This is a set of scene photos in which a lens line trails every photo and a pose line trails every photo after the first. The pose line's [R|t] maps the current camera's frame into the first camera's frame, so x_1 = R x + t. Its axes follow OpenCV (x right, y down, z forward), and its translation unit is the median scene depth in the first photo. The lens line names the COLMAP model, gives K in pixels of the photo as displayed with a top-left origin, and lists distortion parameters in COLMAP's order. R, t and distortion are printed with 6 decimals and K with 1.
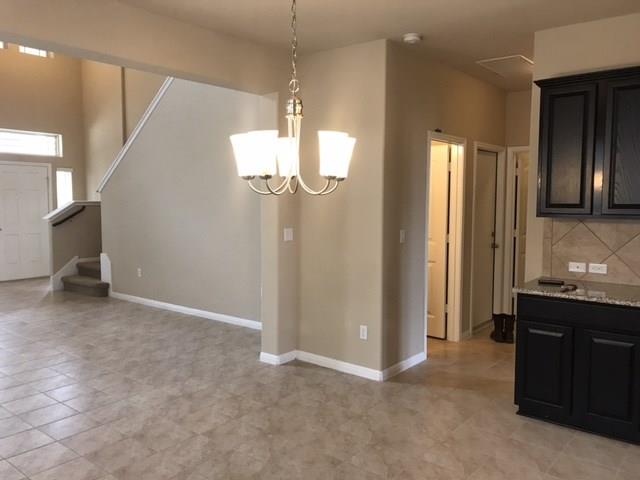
lens RADIAL K [[522.8, 0, 317.9], [0, 522.8, 244.7], [0, 0, 1]] dist [0.042134, -0.033406]
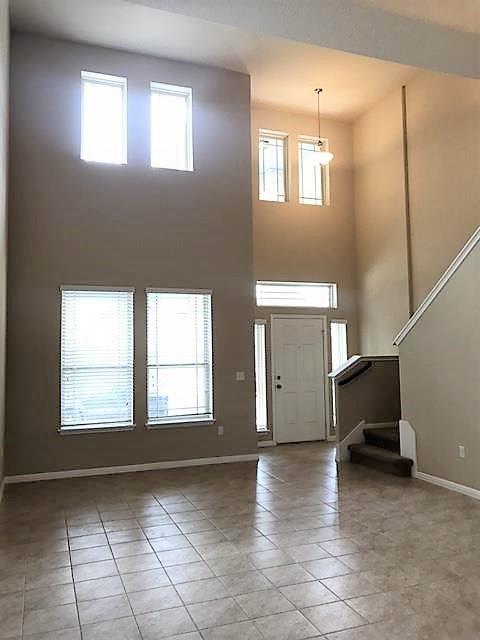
lens RADIAL K [[522.8, 0, 241.3], [0, 522.8, 317.9], [0, 0, 1]] dist [0.042134, -0.033406]
pose [[0.867587, -0.041462, -0.495553, -0.178781], [-0.033308, 0.989435, -0.141099, -0.014226], [0.496168, 0.138922, 0.857040, 0.135060]]
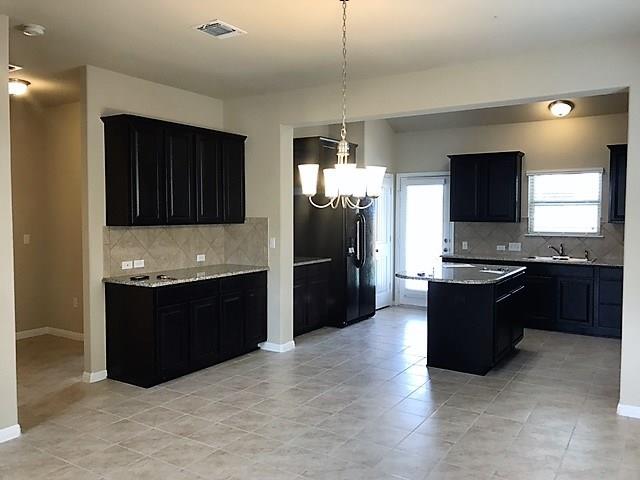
lens RADIAL K [[522.8, 0, 318.5], [0, 522.8, 239.1], [0, 0, 1]] dist [0.042134, -0.033406]
pose [[-0.122313, -0.049877, 0.991237, -1.223521], [0.079962, 0.994995, 0.059933, -0.087814], [-0.989265, 0.086592, -0.117713, 1.034092]]
